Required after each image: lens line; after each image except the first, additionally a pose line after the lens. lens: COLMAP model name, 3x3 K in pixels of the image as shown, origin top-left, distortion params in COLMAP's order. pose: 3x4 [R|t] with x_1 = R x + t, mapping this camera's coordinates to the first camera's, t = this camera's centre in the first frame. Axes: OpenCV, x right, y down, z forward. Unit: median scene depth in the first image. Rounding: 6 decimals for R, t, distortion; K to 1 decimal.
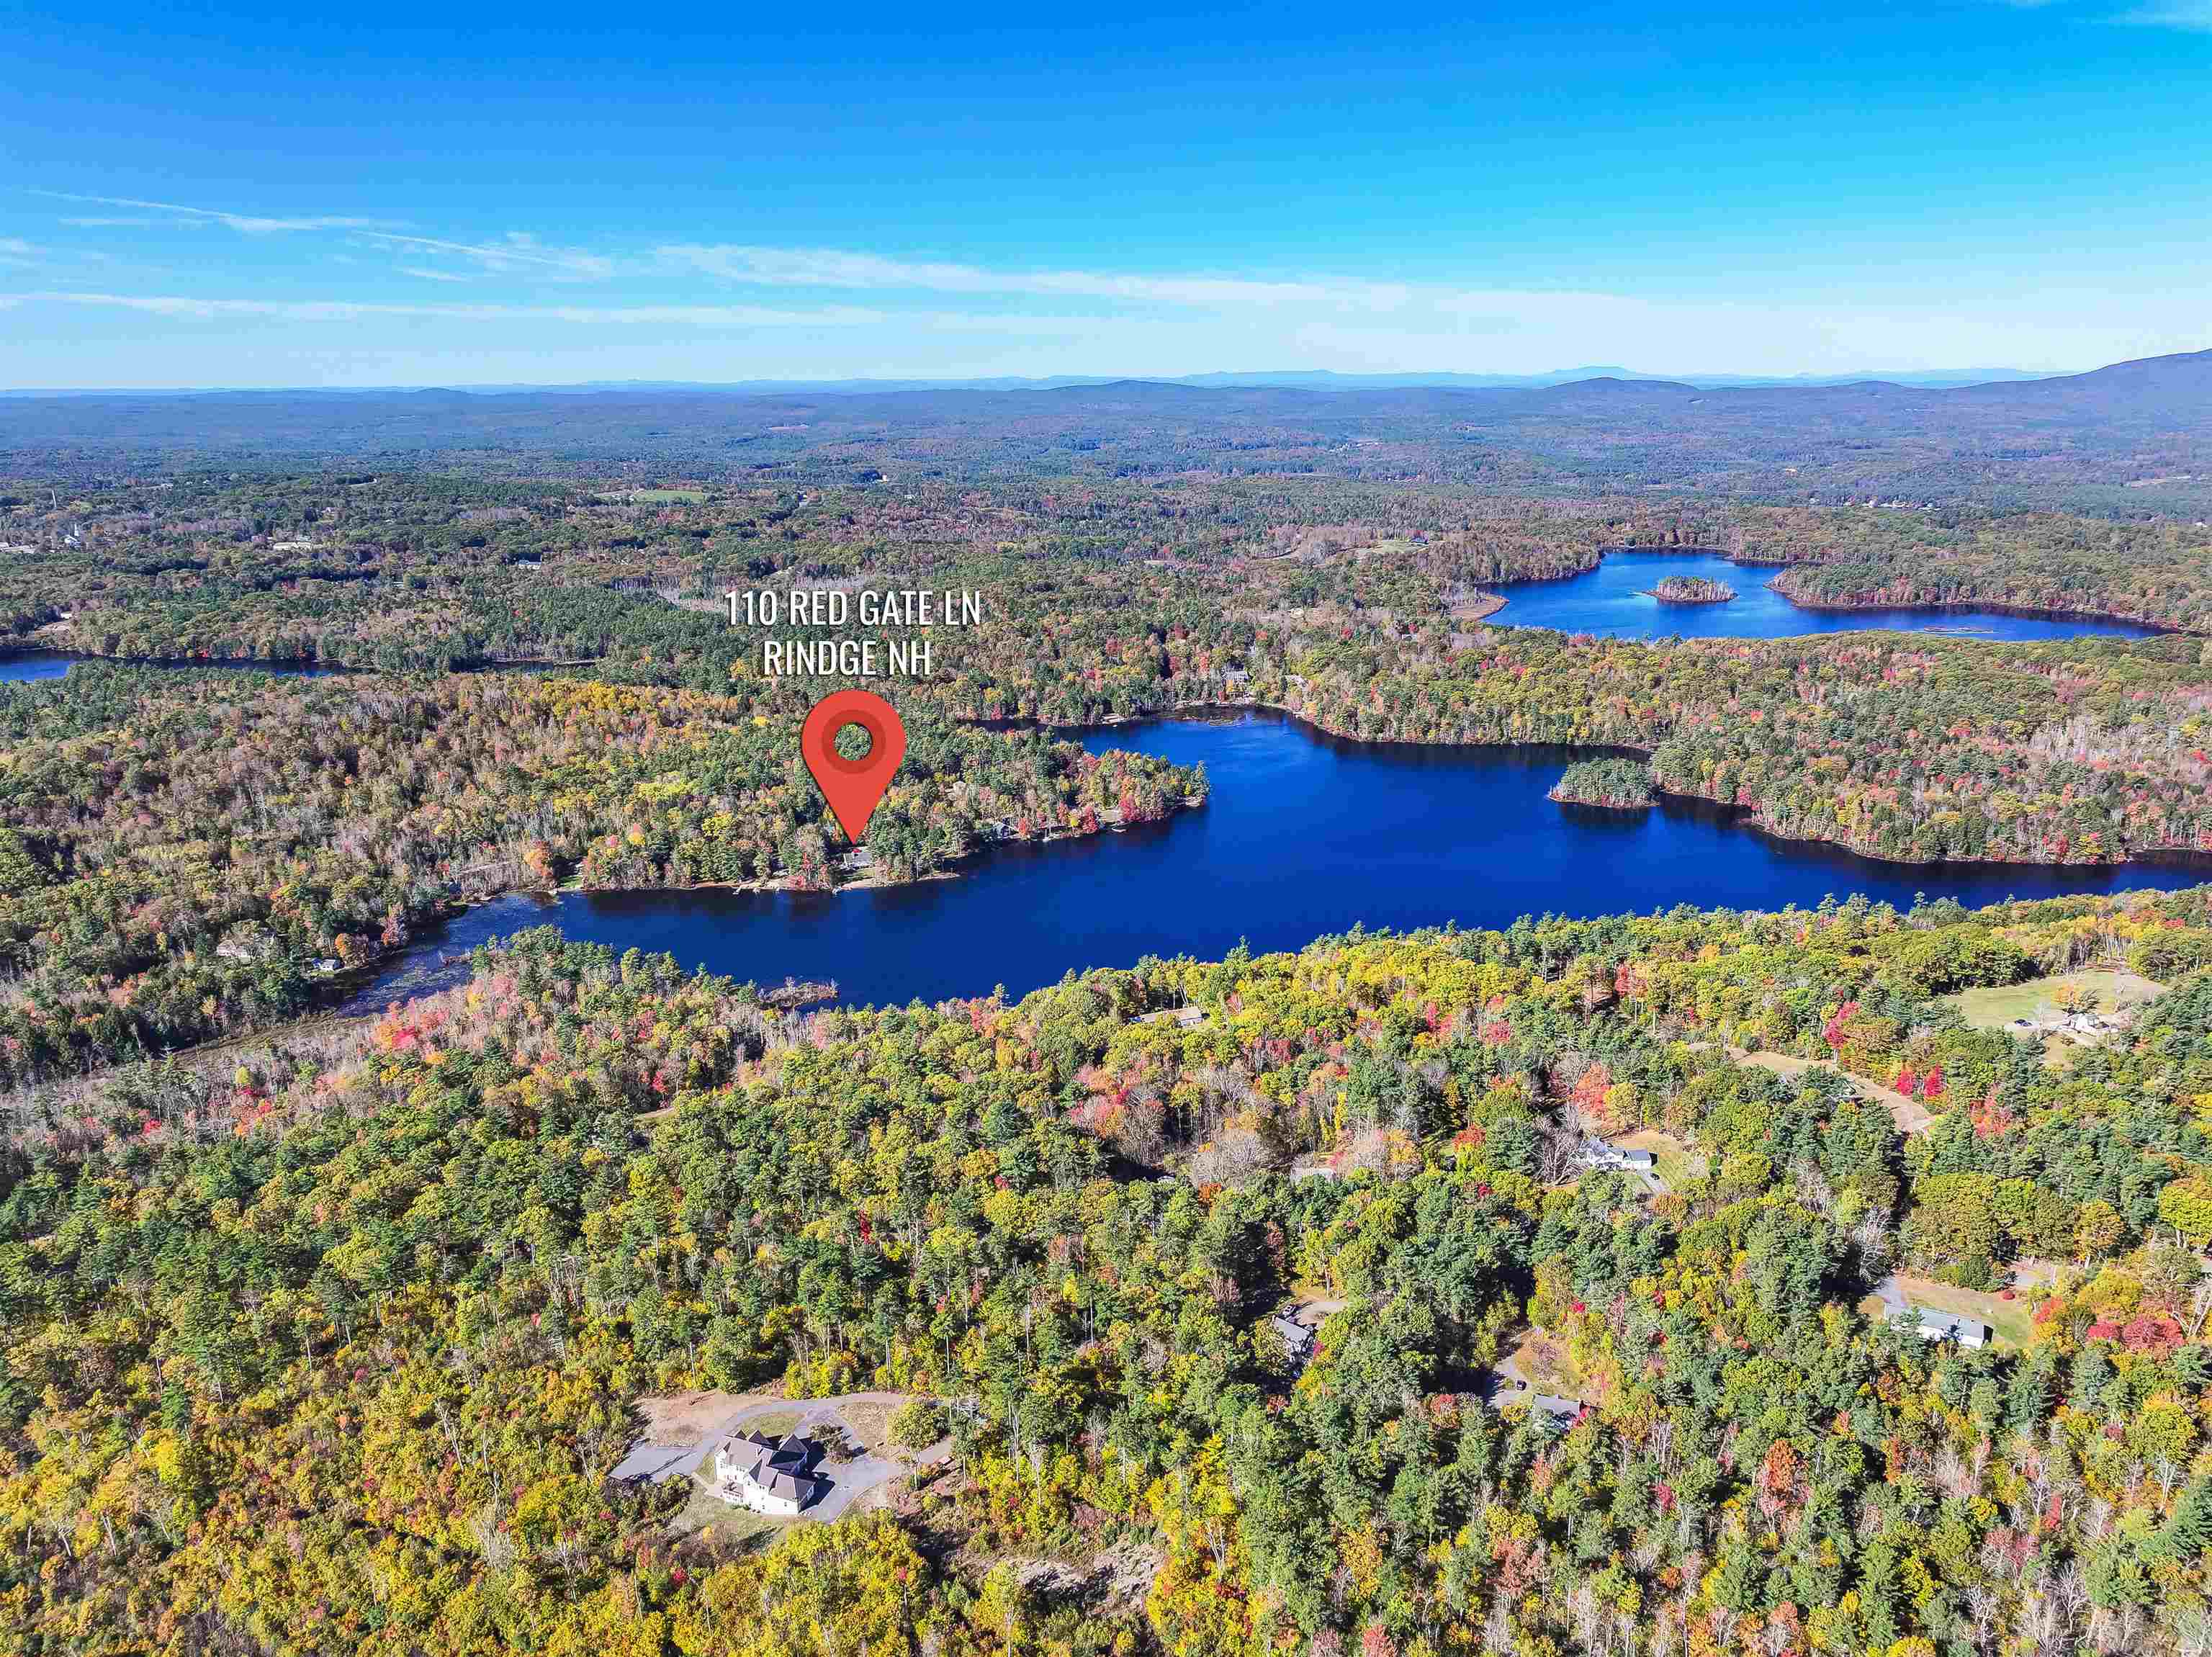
lens RADIAL K [[1591.7, 0, 1101.0], [0, 1591.7, 829.1], [0, 0, 1]] dist [0.002727, -0.000774]
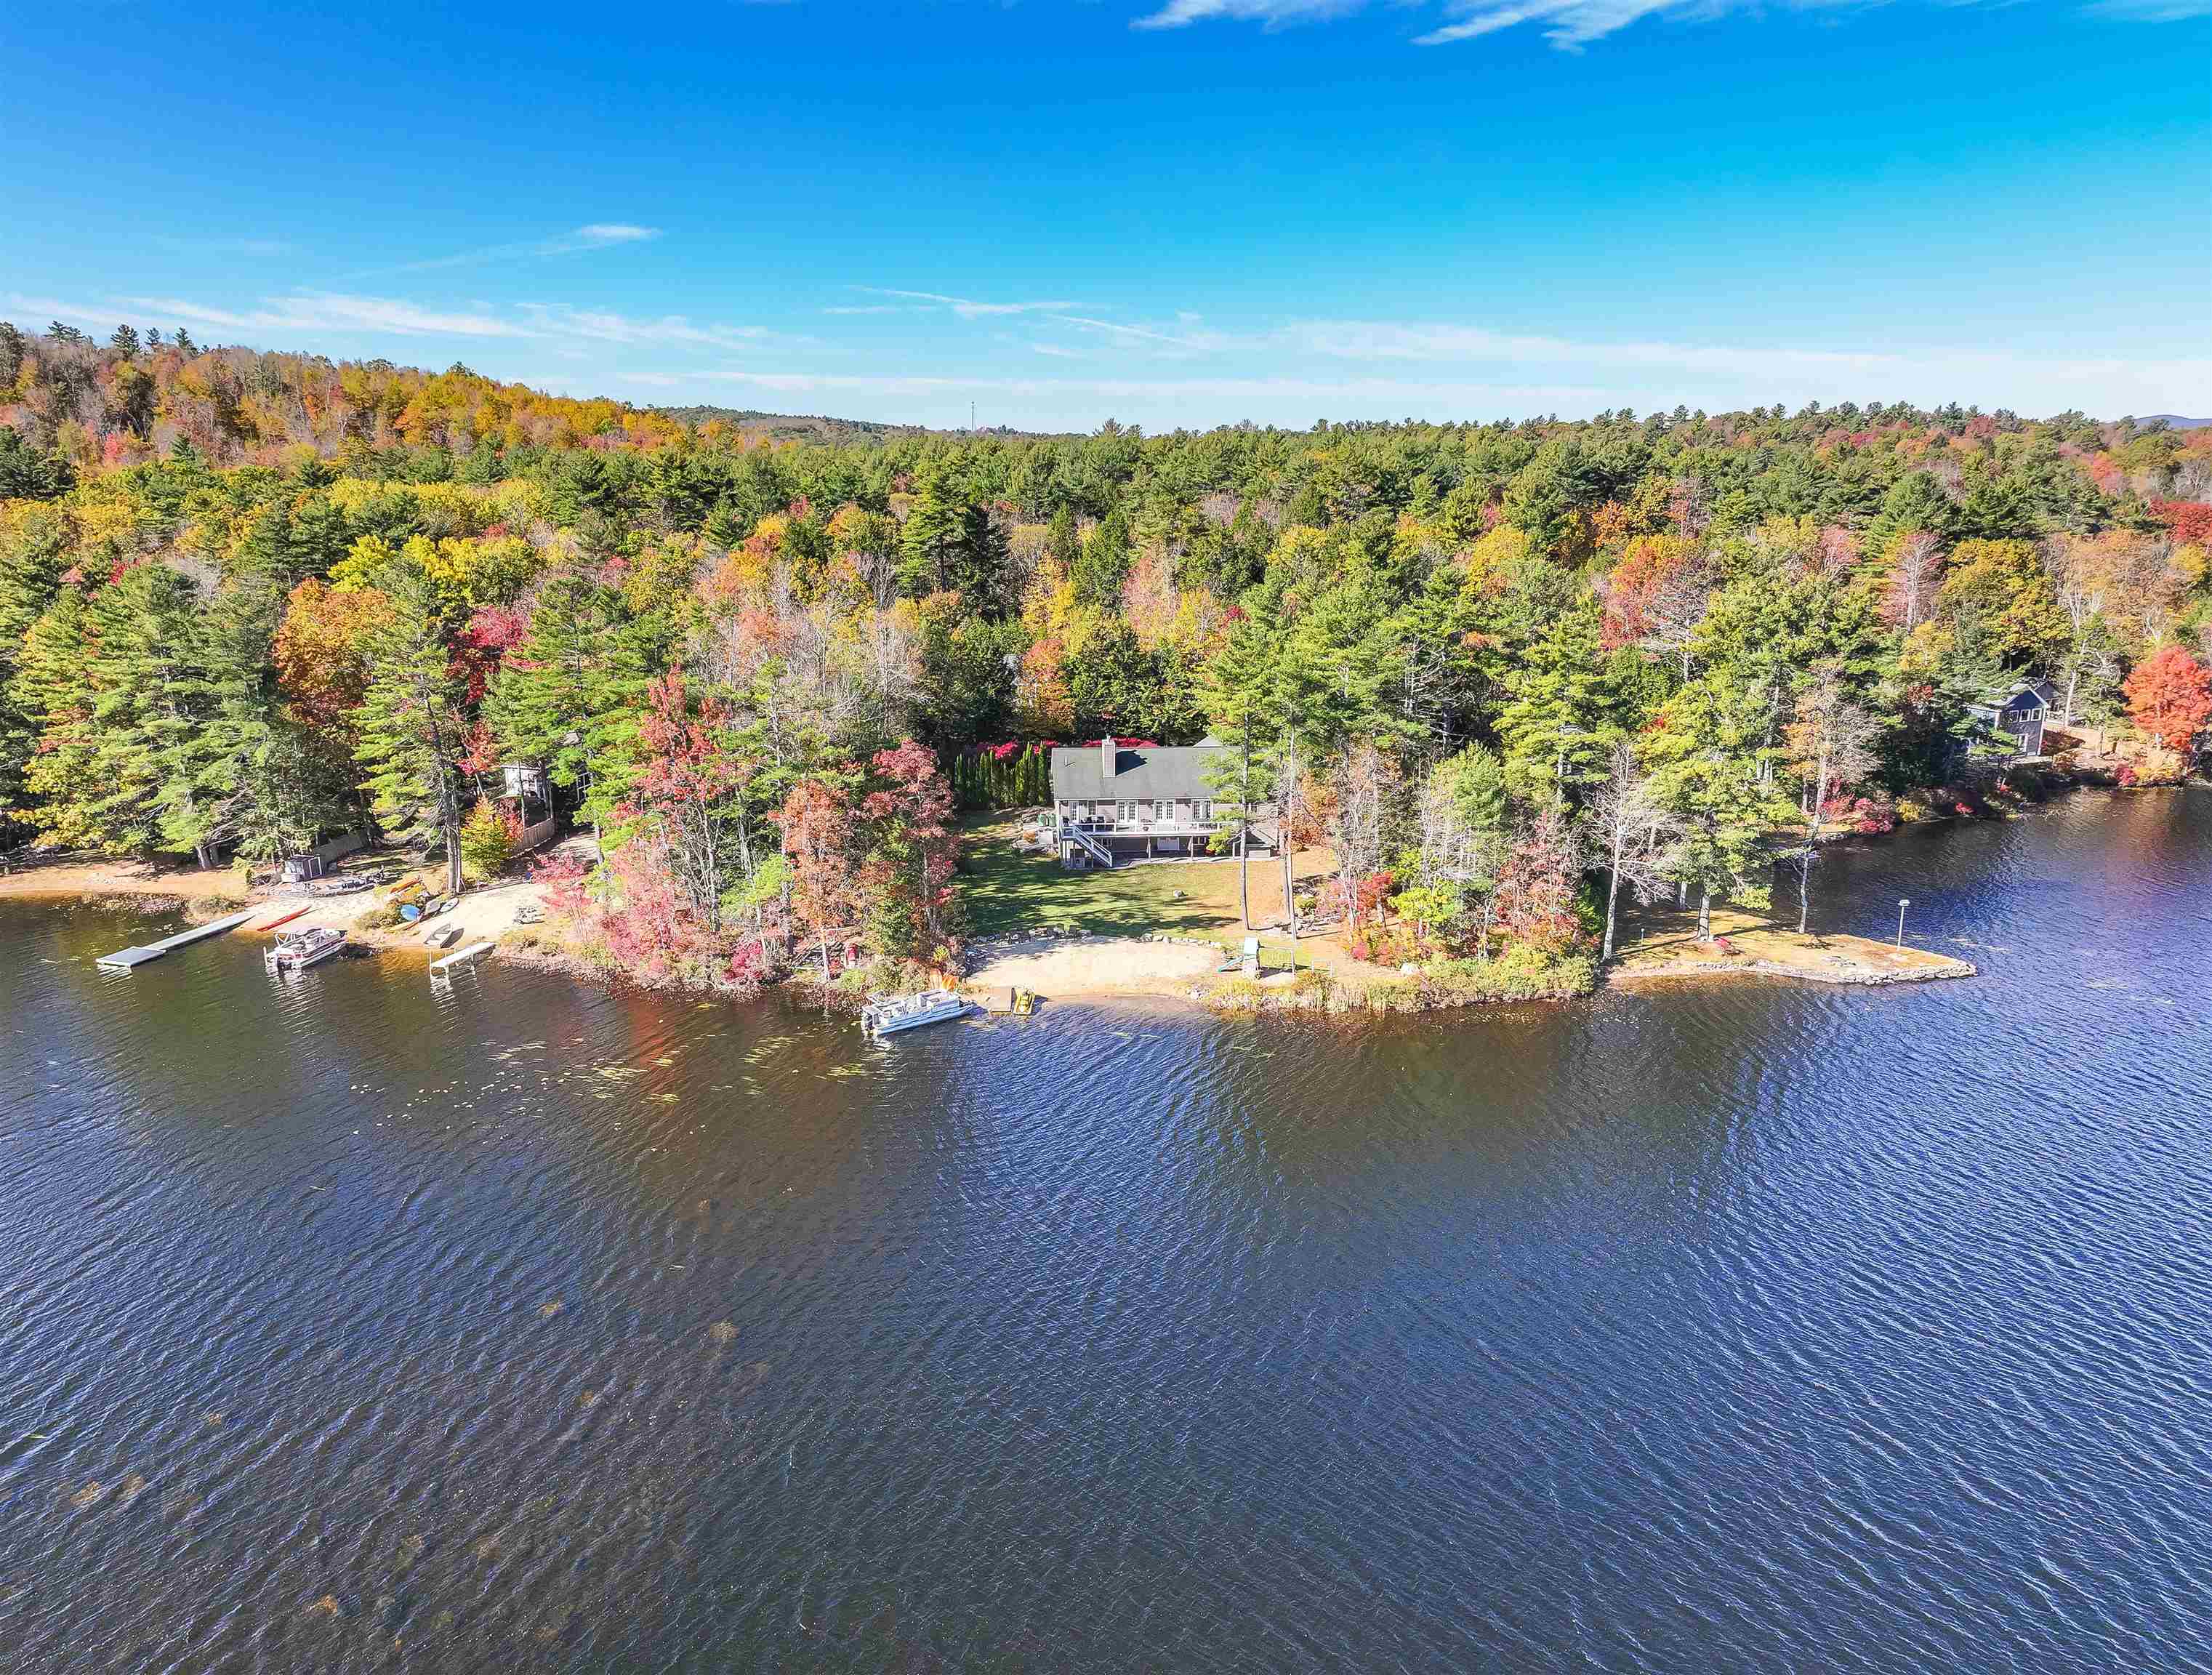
lens RADIAL K [[1558.5, 0, 1085.8], [0, 1558.5, 836.9], [0, 0, 1]] dist [0.007920, 0.002257]
pose [[0.976082, 0.063957, -0.207784, -0.119306], [-0.074975, 0.996143, -0.045586, 0.027493], [0.204067, 0.060075, 0.977112, 0.806970]]
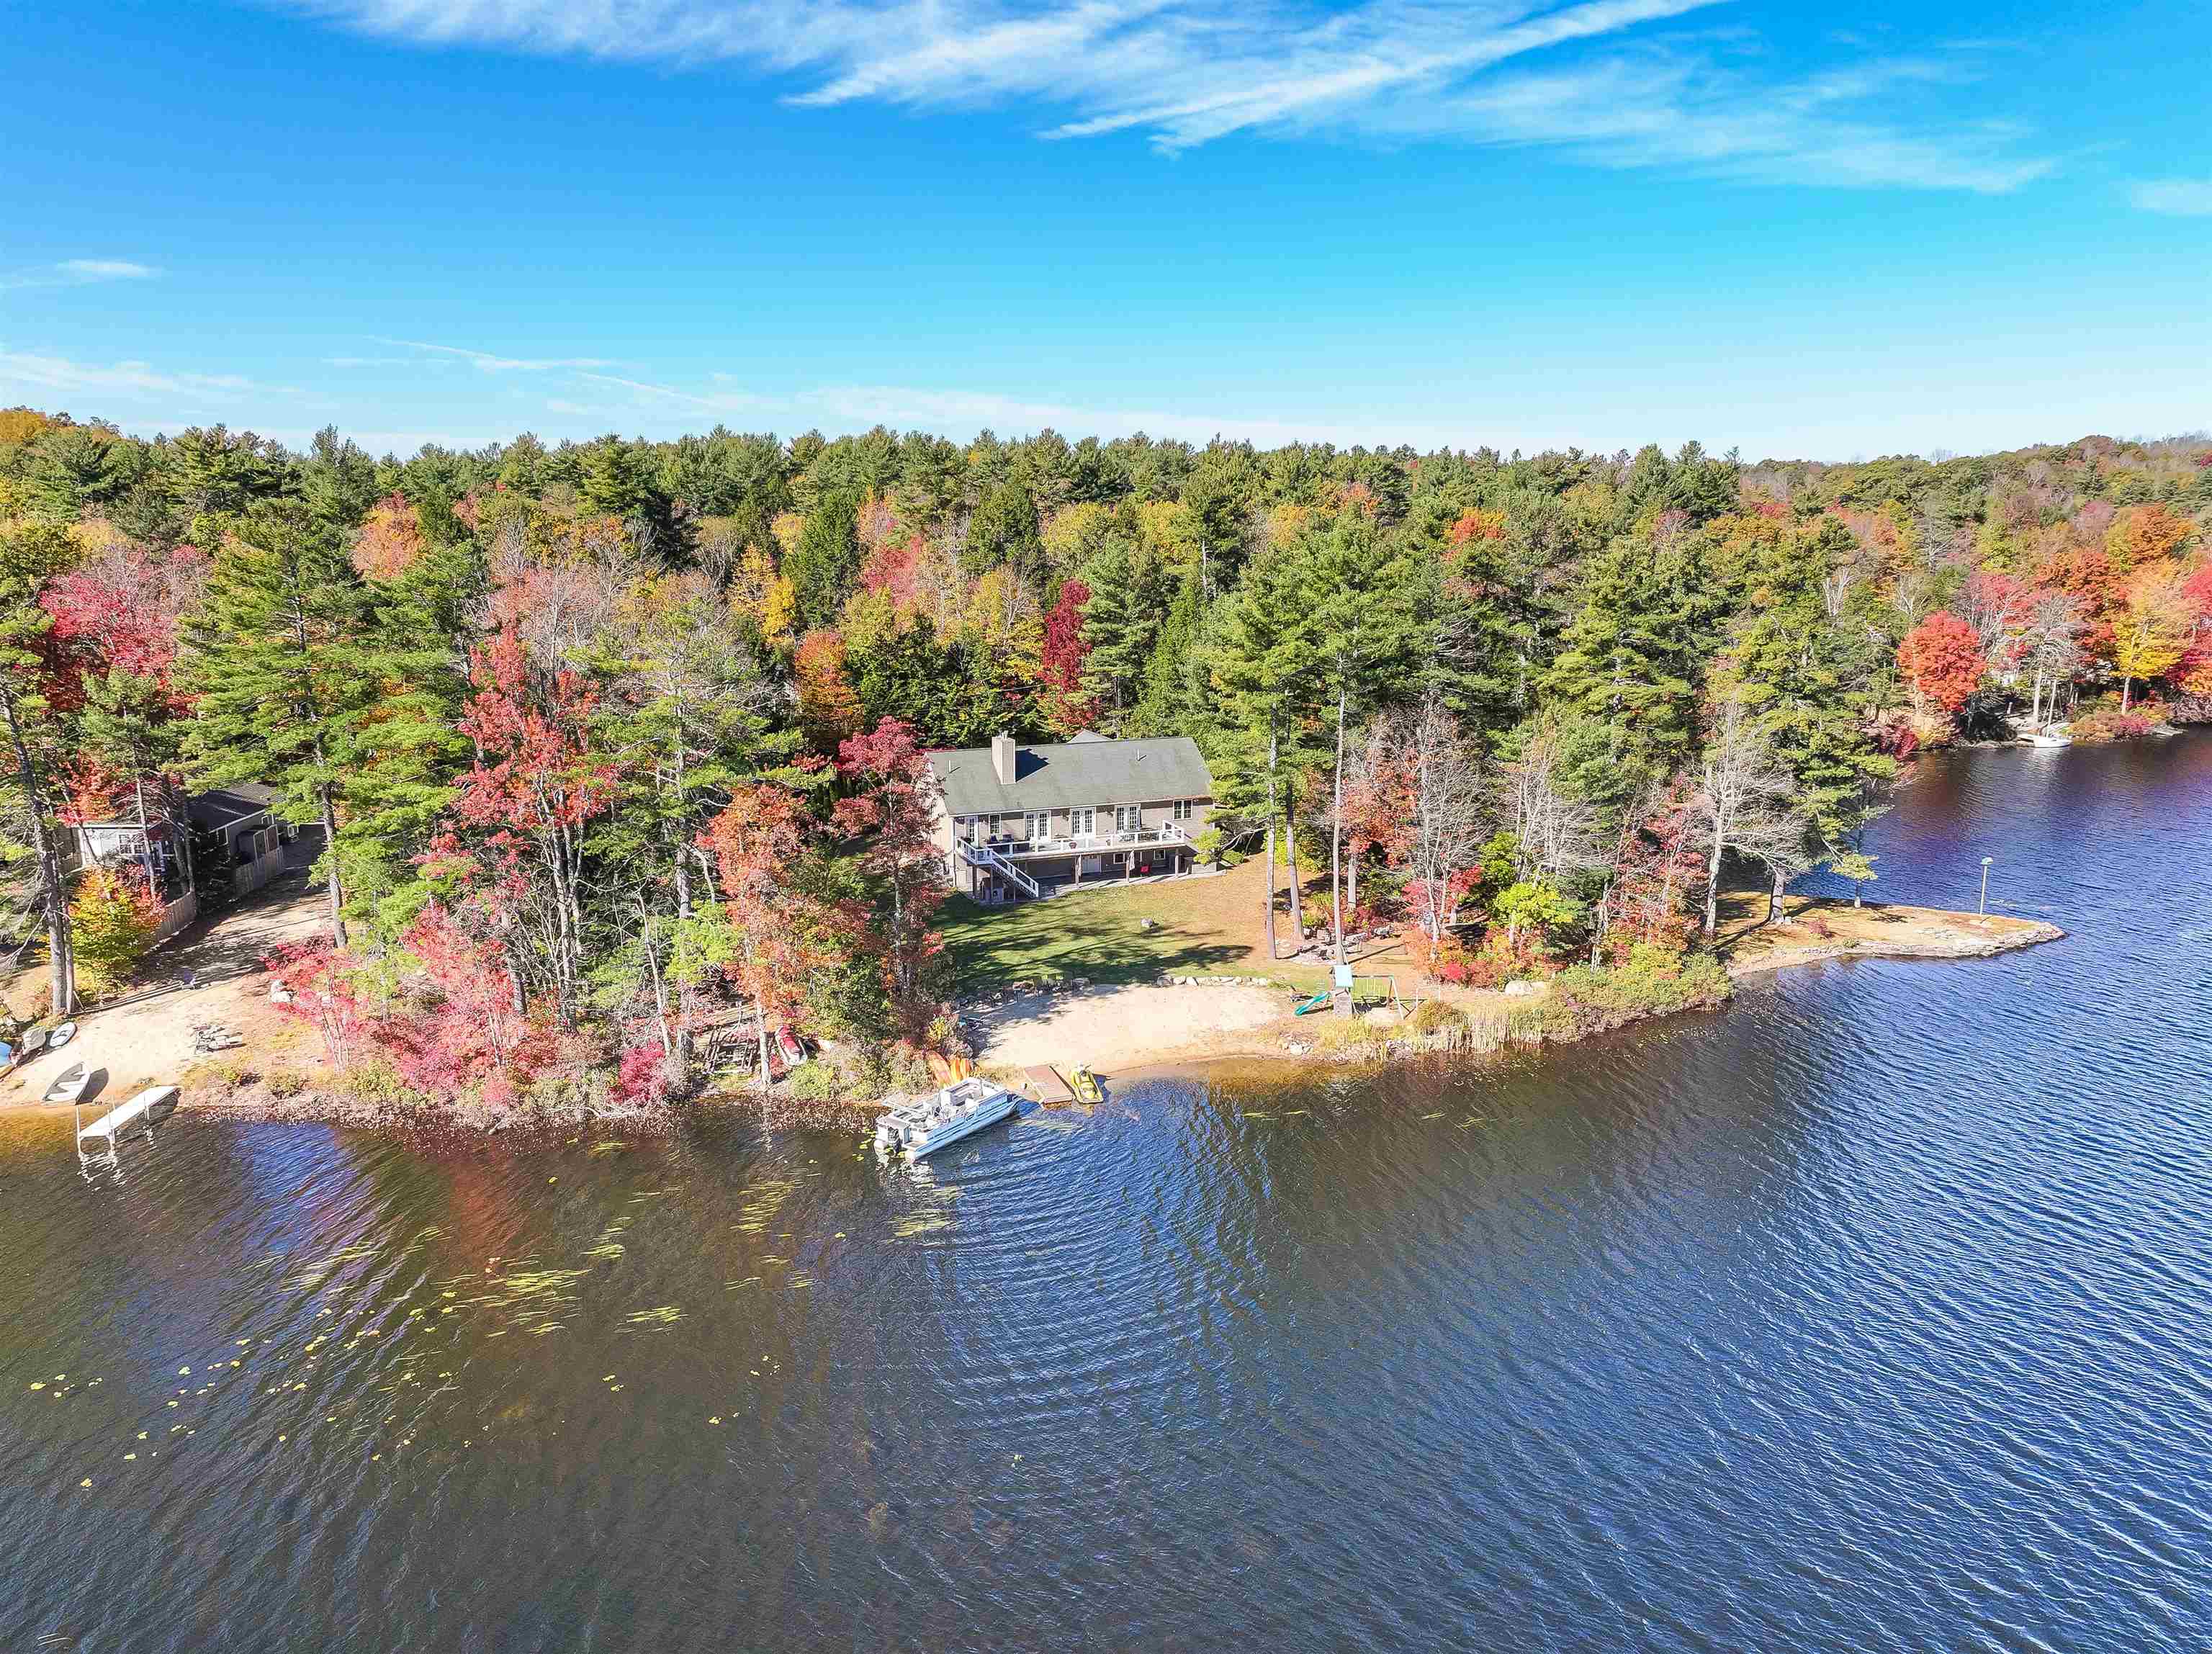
lens RADIAL K [[1580.6, 0, 1124.8], [0, 1580.6, 835.8], [0, 0, 1]] dist [0.002012, 0.008385]
pose [[0.994962, -0.007689, 0.099959, -0.147887], [0.016391, 0.996115, -0.086525, 0.028808], [-0.098906, 0.087728, 0.991222, 0.832526]]
